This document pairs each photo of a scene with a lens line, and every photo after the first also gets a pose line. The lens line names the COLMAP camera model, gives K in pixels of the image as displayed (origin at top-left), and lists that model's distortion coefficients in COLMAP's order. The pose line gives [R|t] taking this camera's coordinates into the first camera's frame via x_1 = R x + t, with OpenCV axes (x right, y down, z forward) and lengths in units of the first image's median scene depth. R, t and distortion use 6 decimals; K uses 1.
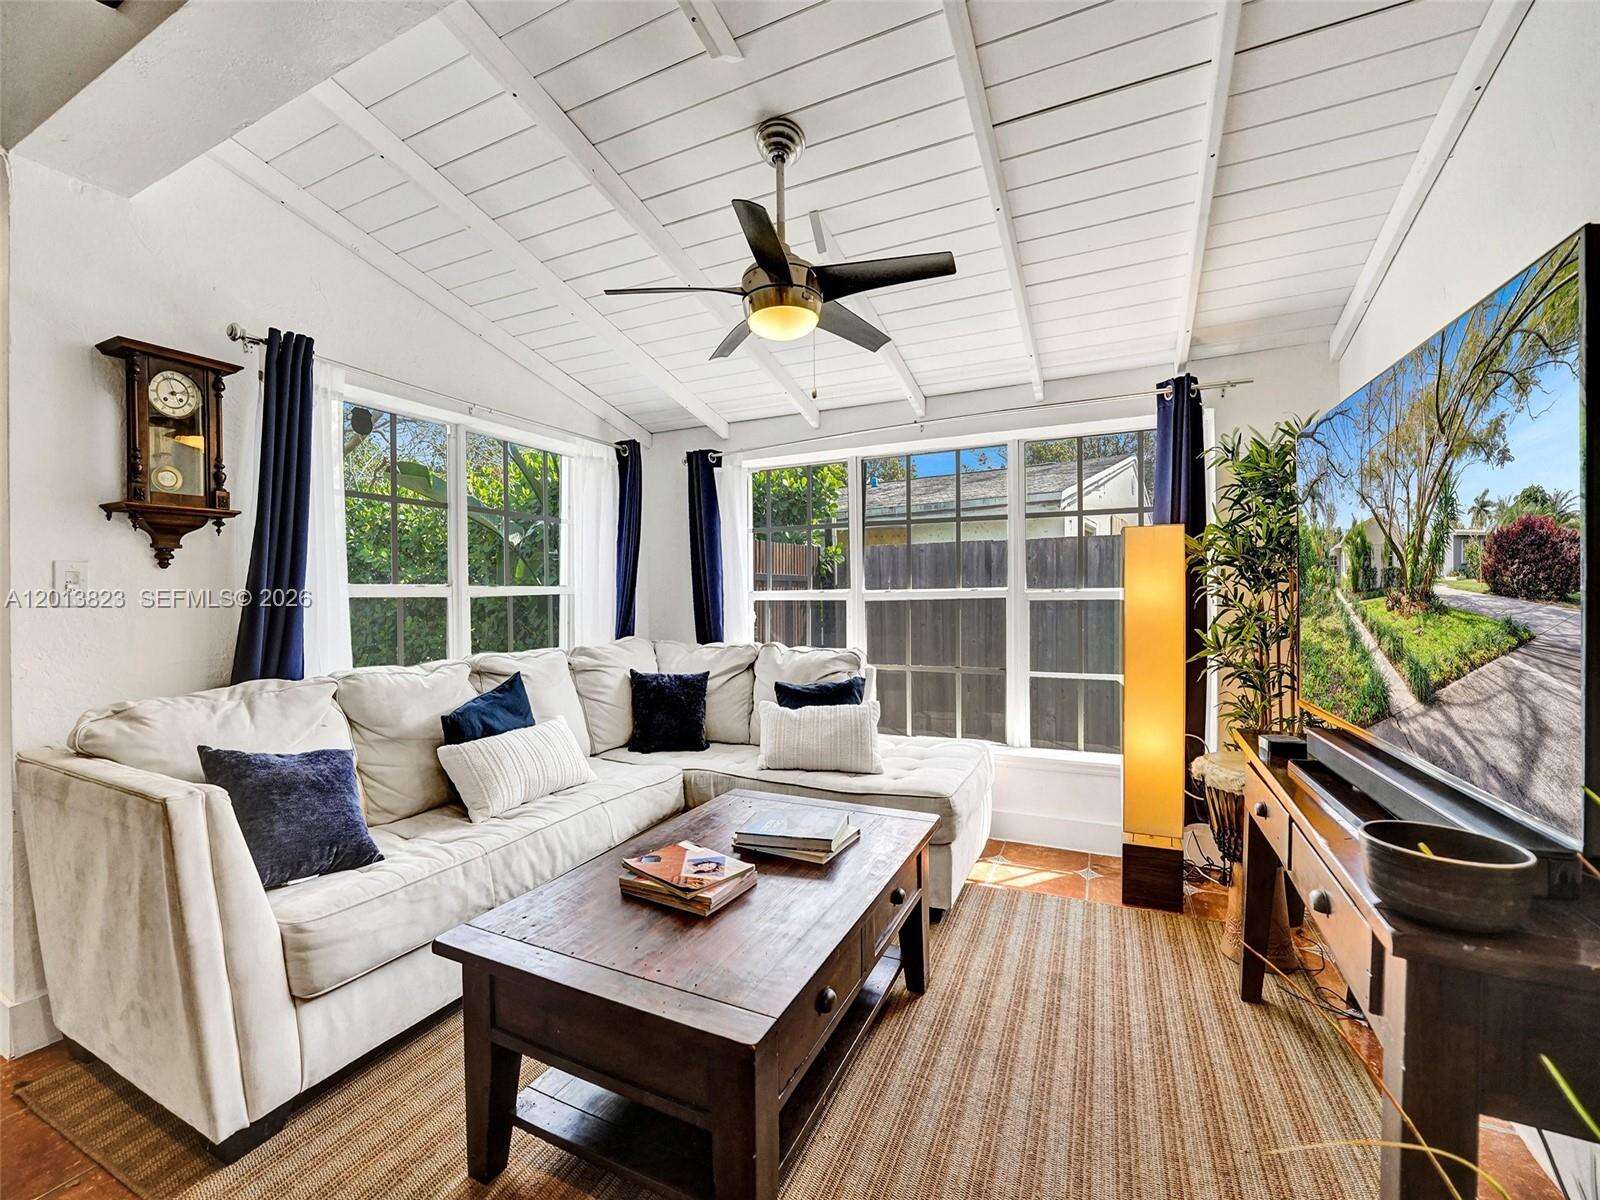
lens RADIAL K [[647.6, 0, 798.4], [0, 647.6, 603.9], [0, 0, 1]] dist [-0.007808, -0.017877]
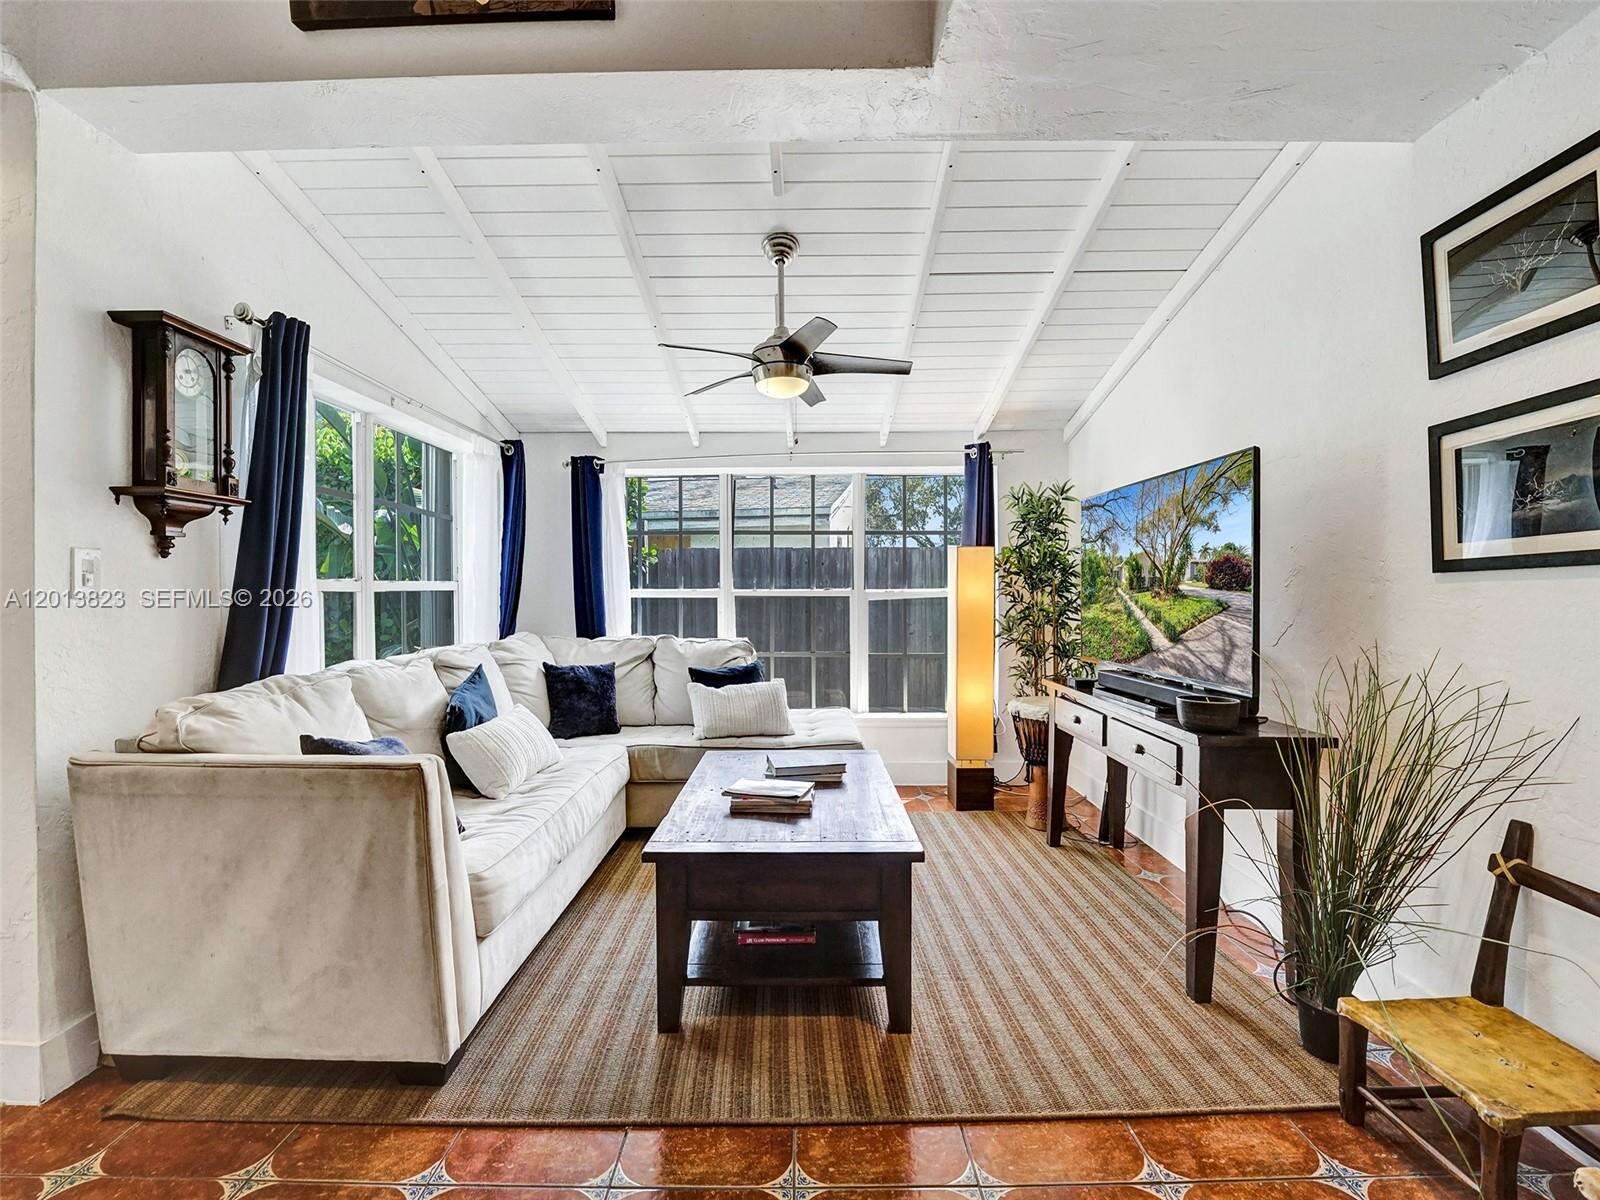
lens RADIAL K [[658.9, 0, 800.0], [0, 658.9, 600.0], [0, 0, 1]] dist [-0.000387, -0.030145]
pose [[0.906067, -0.000450, 0.423134, -0.551570], [0.004402, 0.999955, -0.008362, 0.016926], [-0.423111, 0.009439, 0.906028, -0.234792]]
